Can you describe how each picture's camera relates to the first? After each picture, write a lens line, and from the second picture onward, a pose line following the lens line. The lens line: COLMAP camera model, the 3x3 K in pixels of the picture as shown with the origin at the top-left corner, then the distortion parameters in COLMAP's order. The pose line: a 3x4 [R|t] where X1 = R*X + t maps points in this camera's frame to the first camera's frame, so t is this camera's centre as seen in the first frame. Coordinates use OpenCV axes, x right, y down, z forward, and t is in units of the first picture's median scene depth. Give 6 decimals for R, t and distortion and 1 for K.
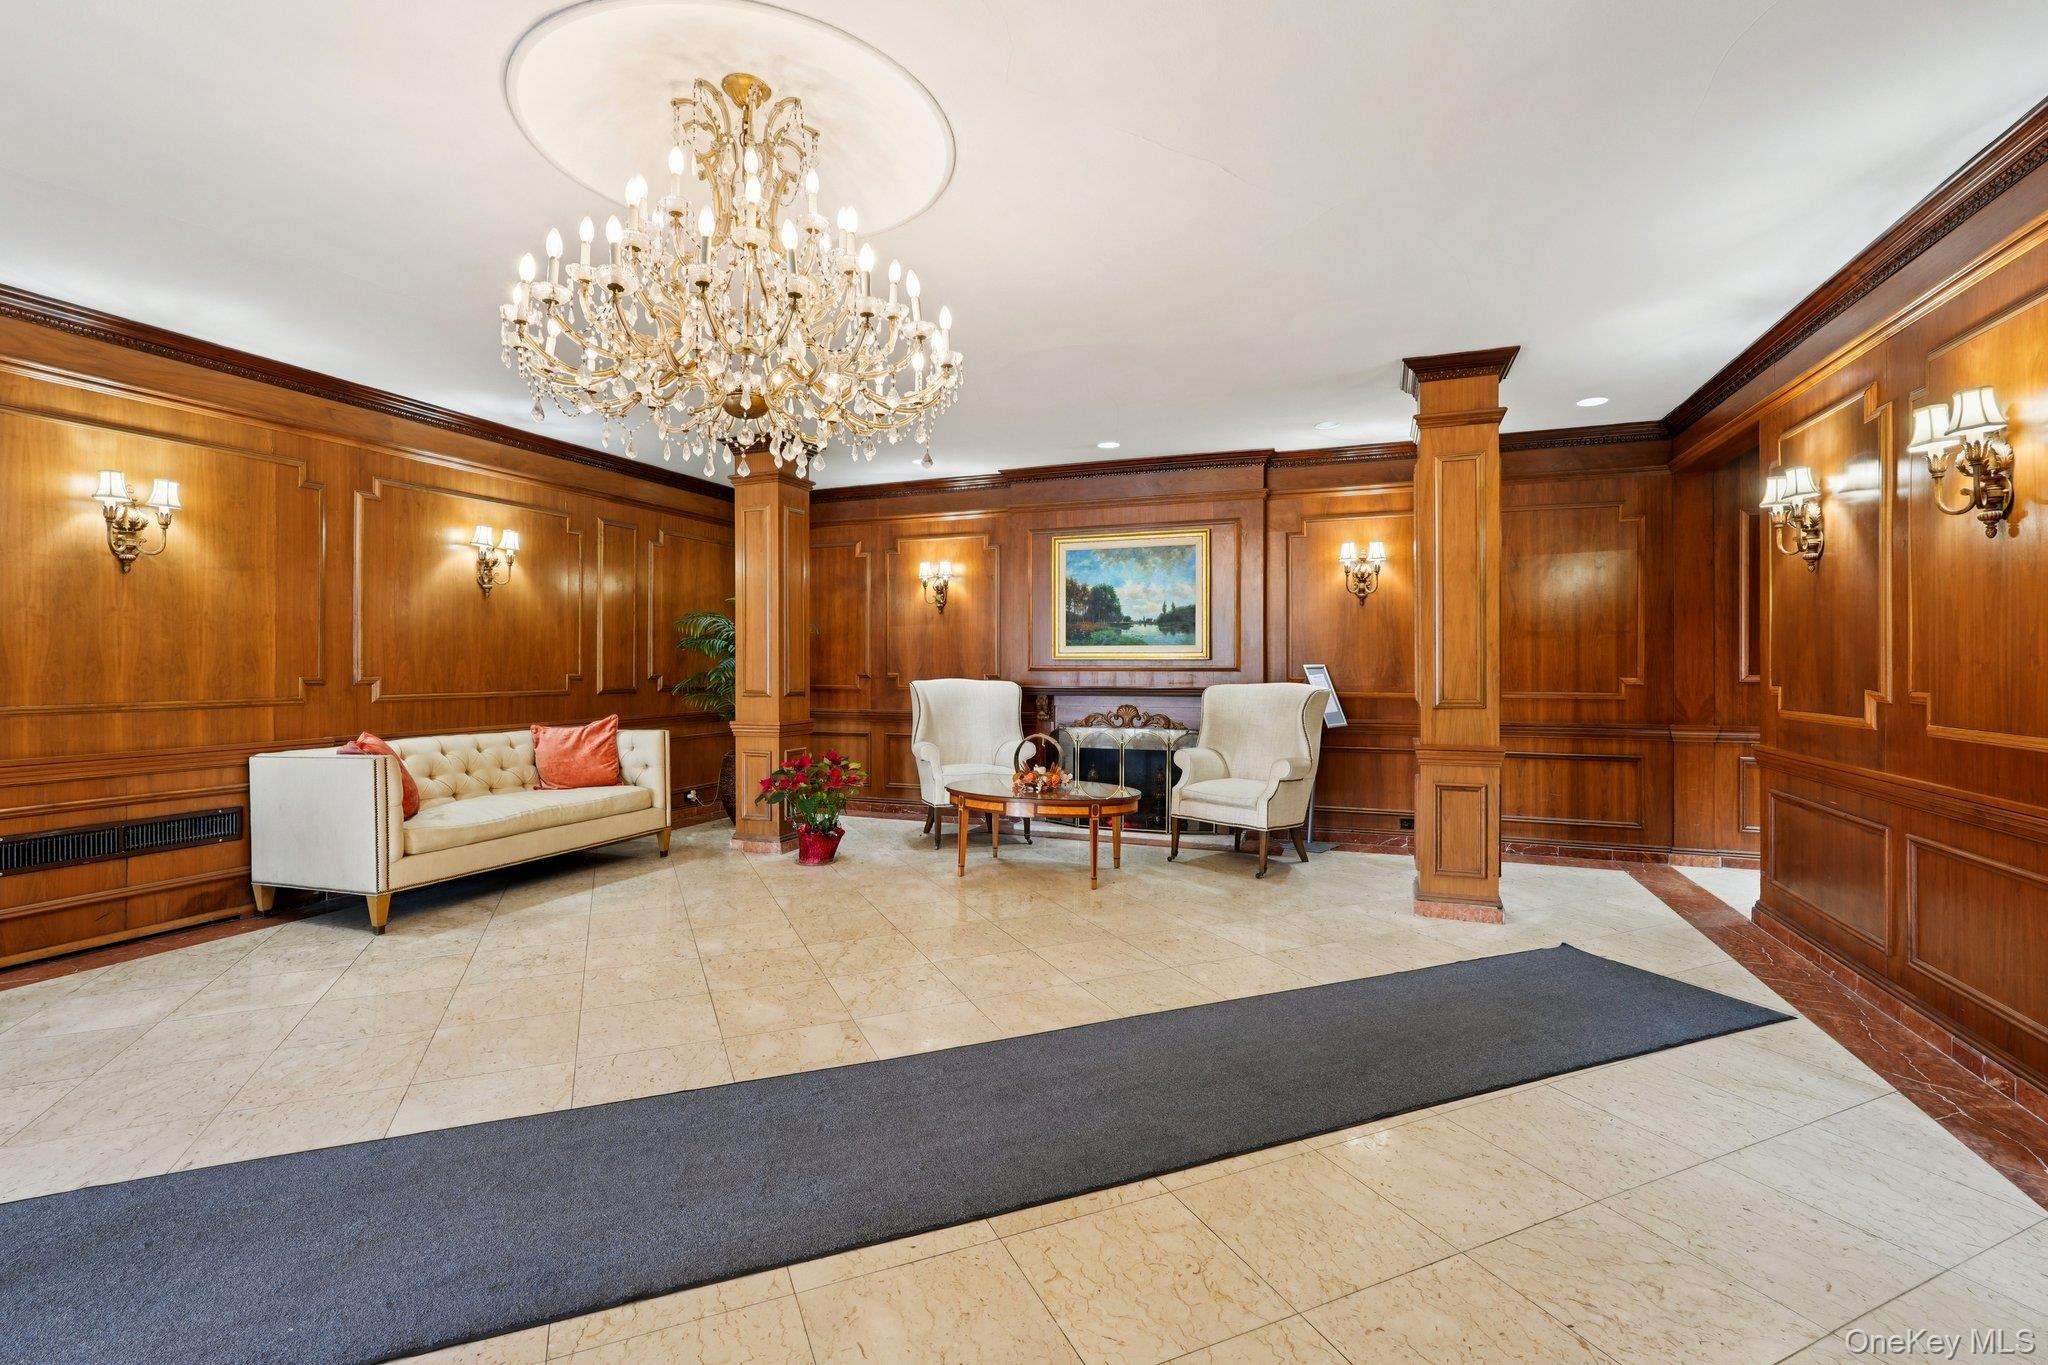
lens RADIAL K [[903.5, 0, 1008.7], [0, 903.5, 671.0], [0, 0, 1]] dist [-0.008938, 0.001524]
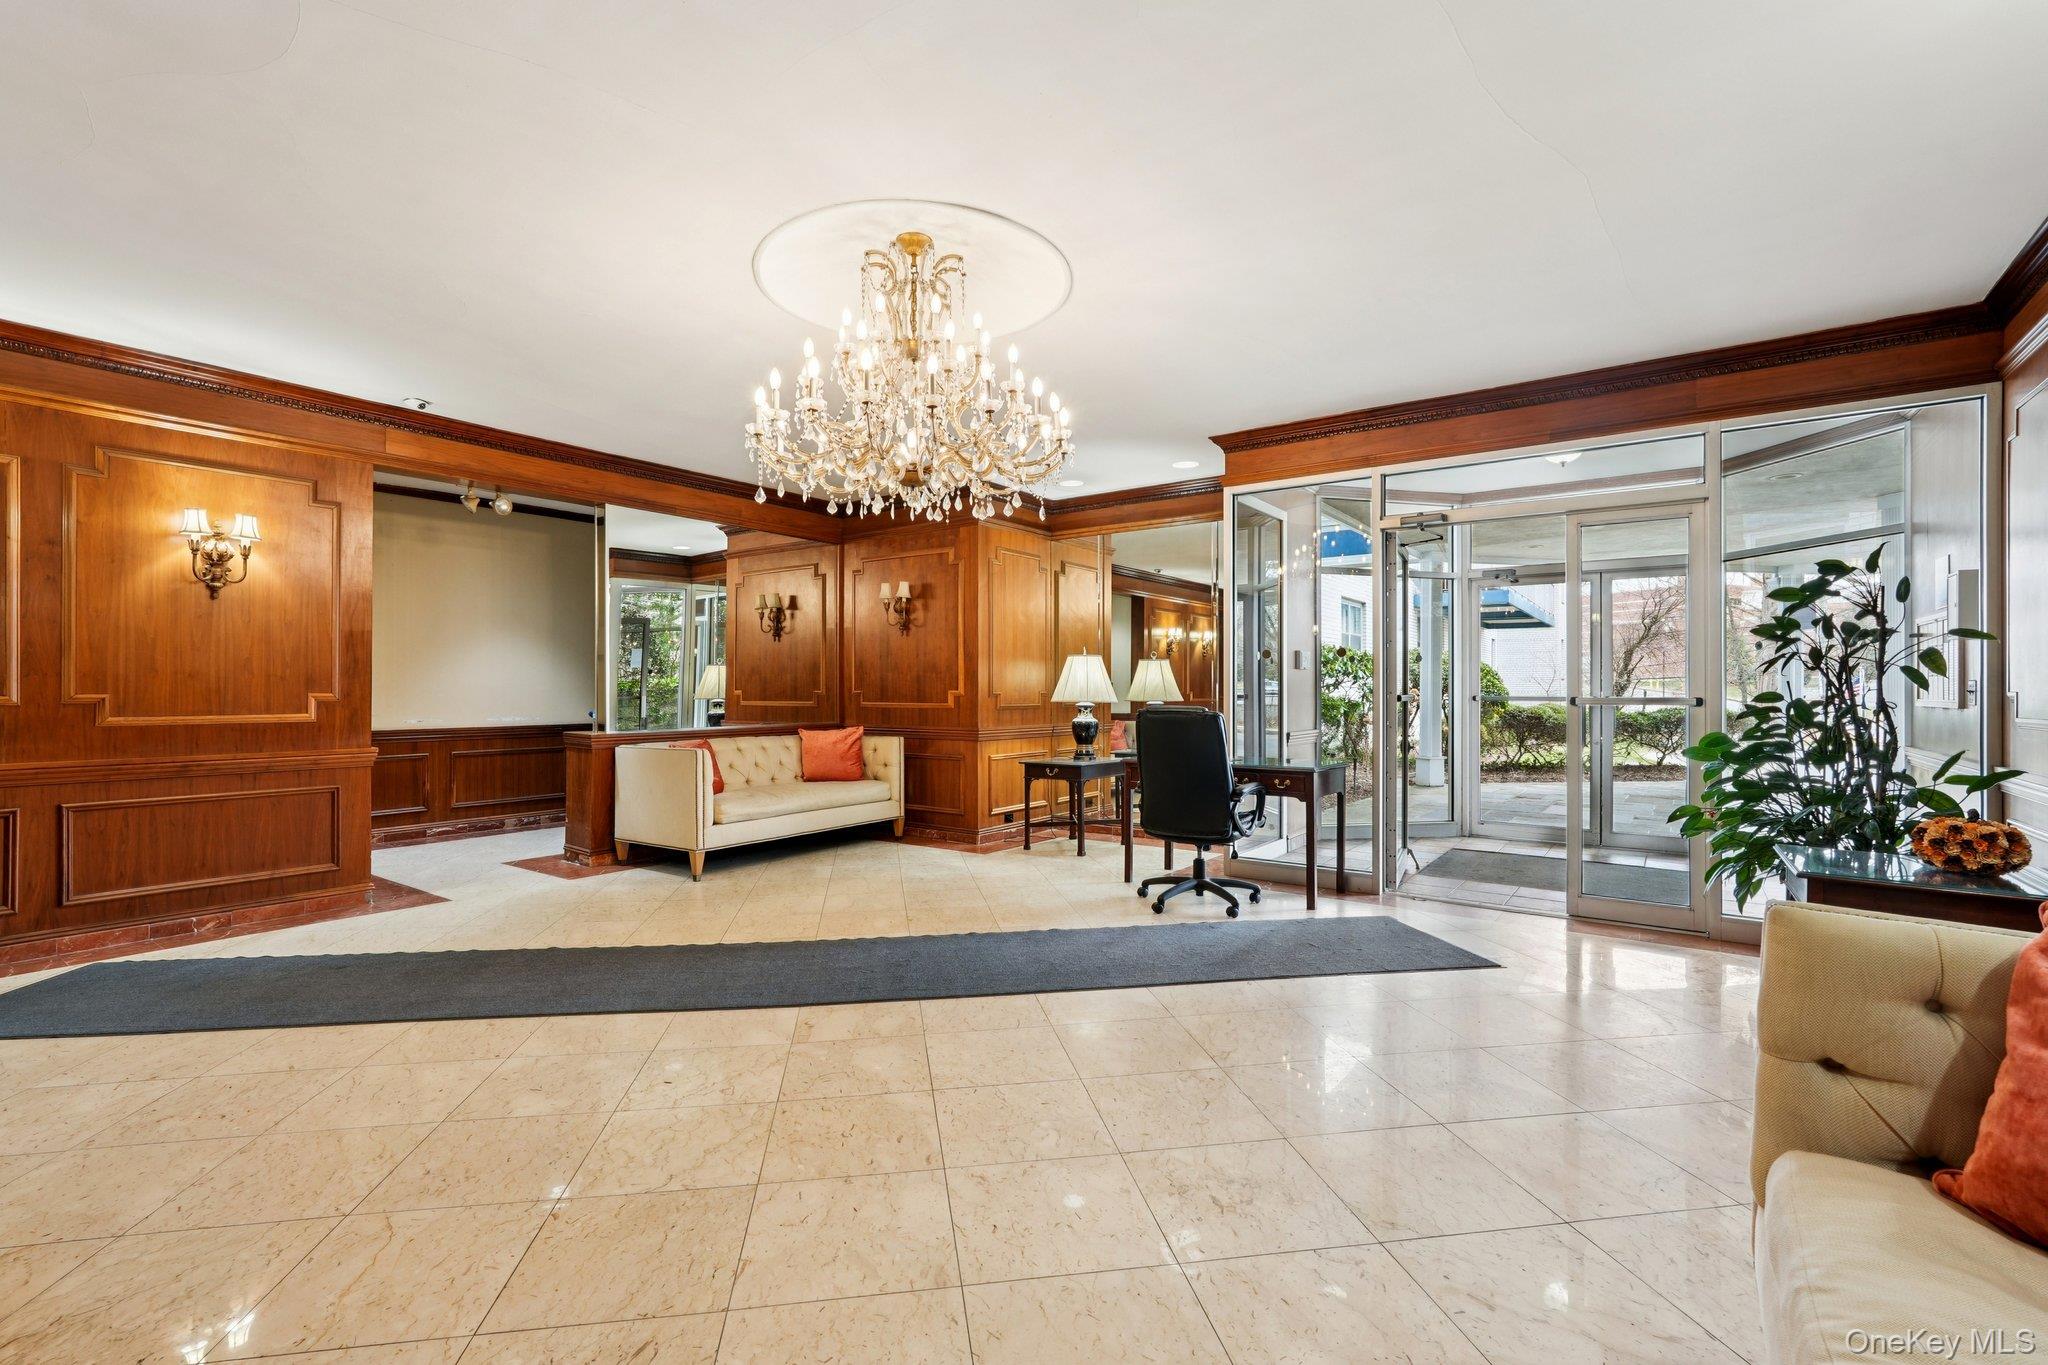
lens RADIAL K [[903.5, 0, 1014.7], [0, 903.5, 685.1], [0, 0, 1]] dist [-0.008938, 0.001524]
pose [[-0.967028, 0.001461, 0.254668, -0.451213], [0.002550, 0.999989, 0.003947, 0.005376], [-0.254659, 0.004466, -0.967021, 1.306781]]
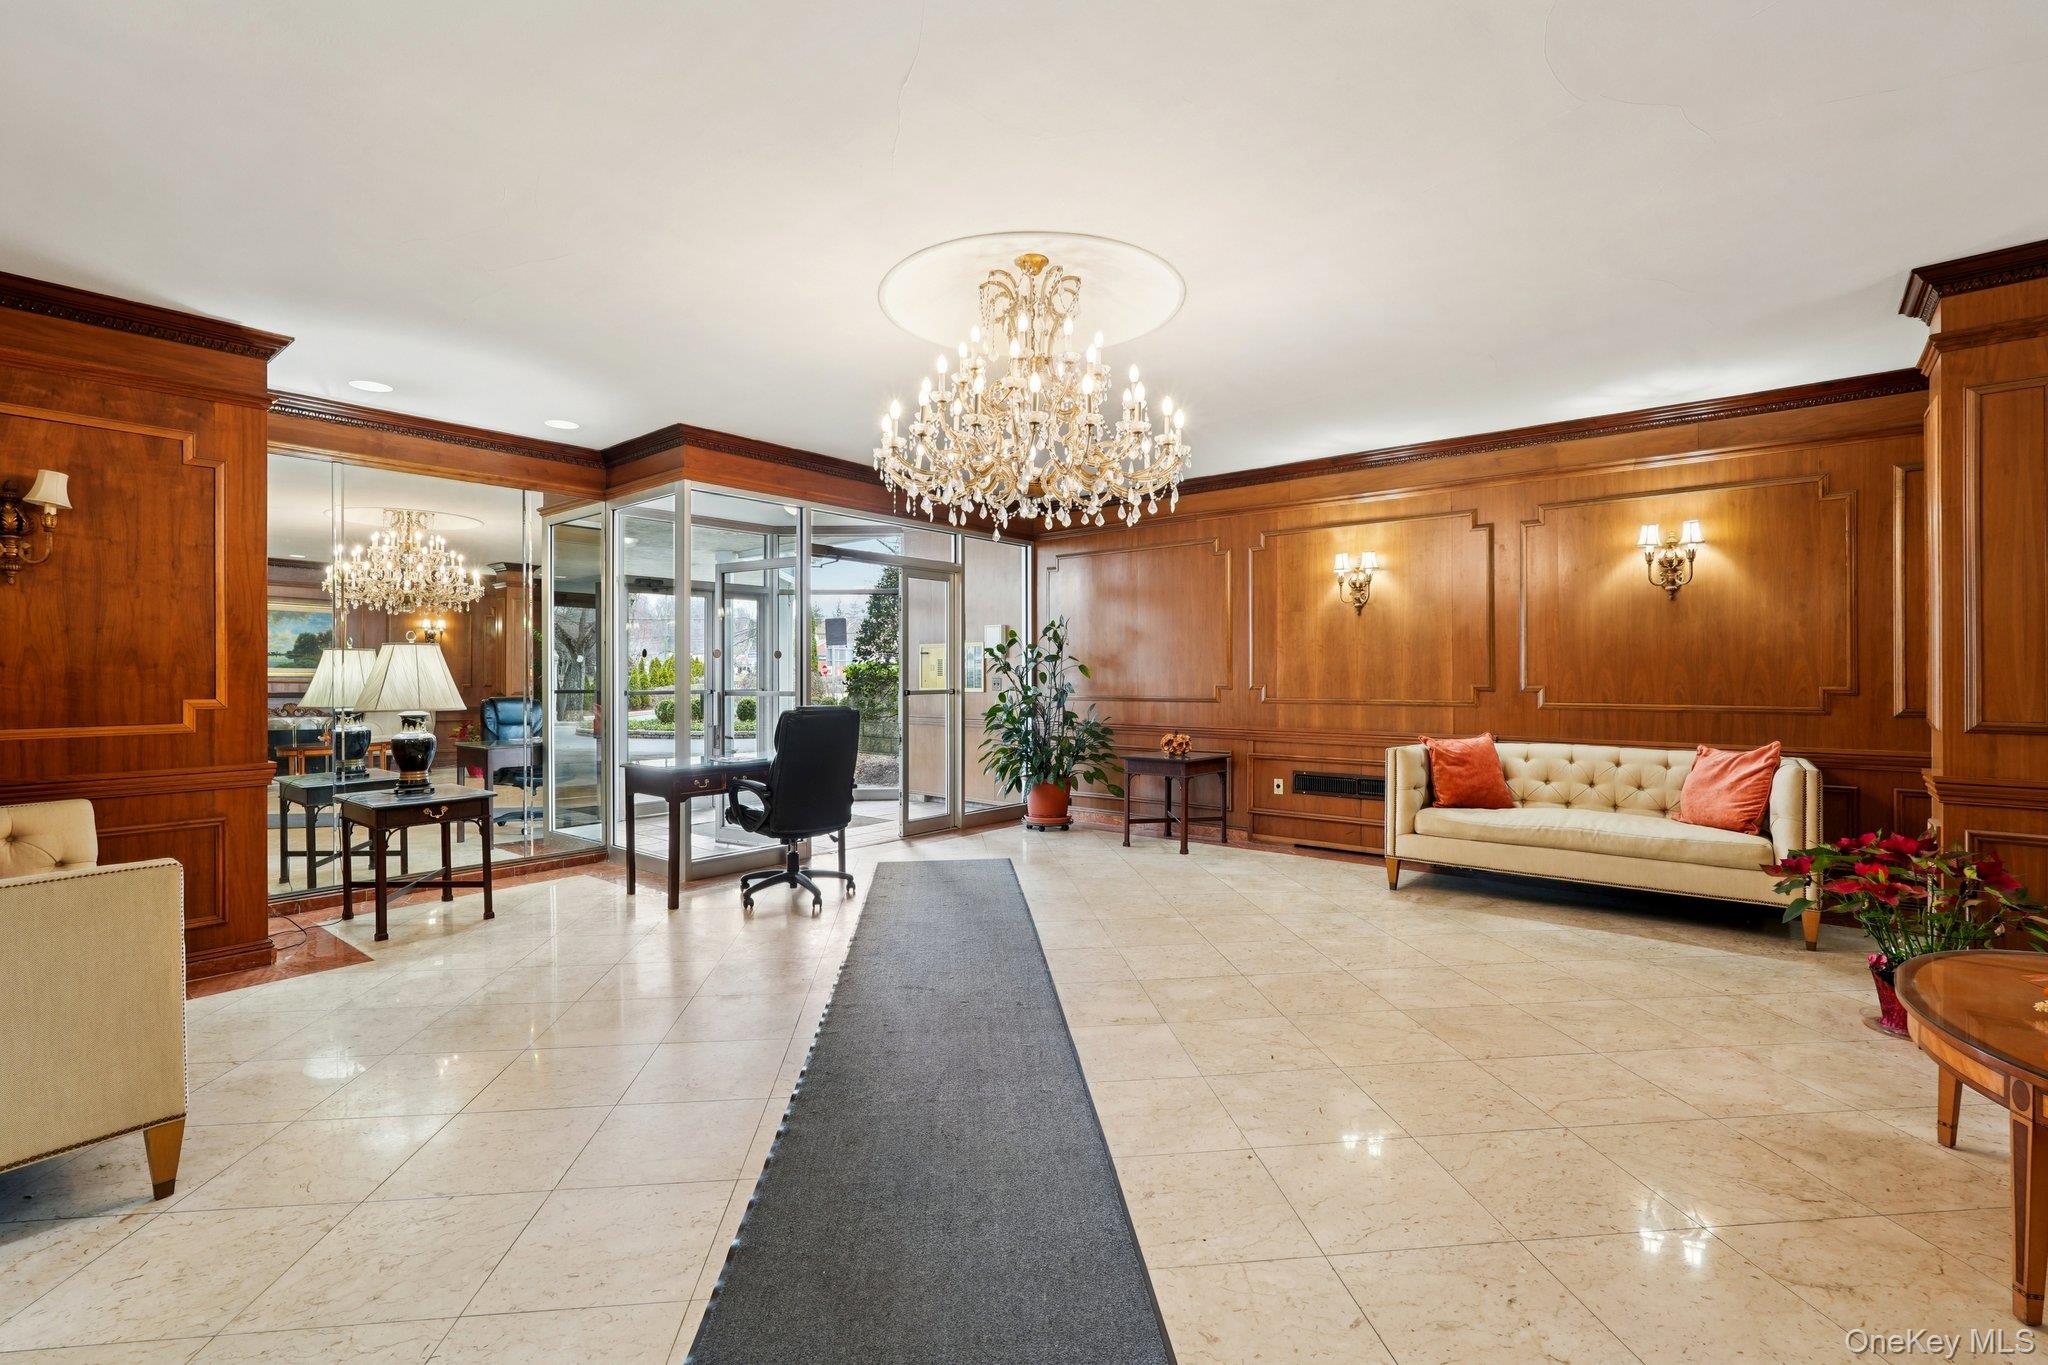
lens RADIAL K [[903.5, 0, 1023.7], [0, 903.5, 675.8], [0, 0, 1]] dist [-0.008938, 0.001524]
pose [[-0.307420, 0.002256, -0.951571, 0.600569], [-0.003813, 0.999986, 0.003603, -0.007691], [0.951566, 0.004736, -0.307407, 0.817639]]
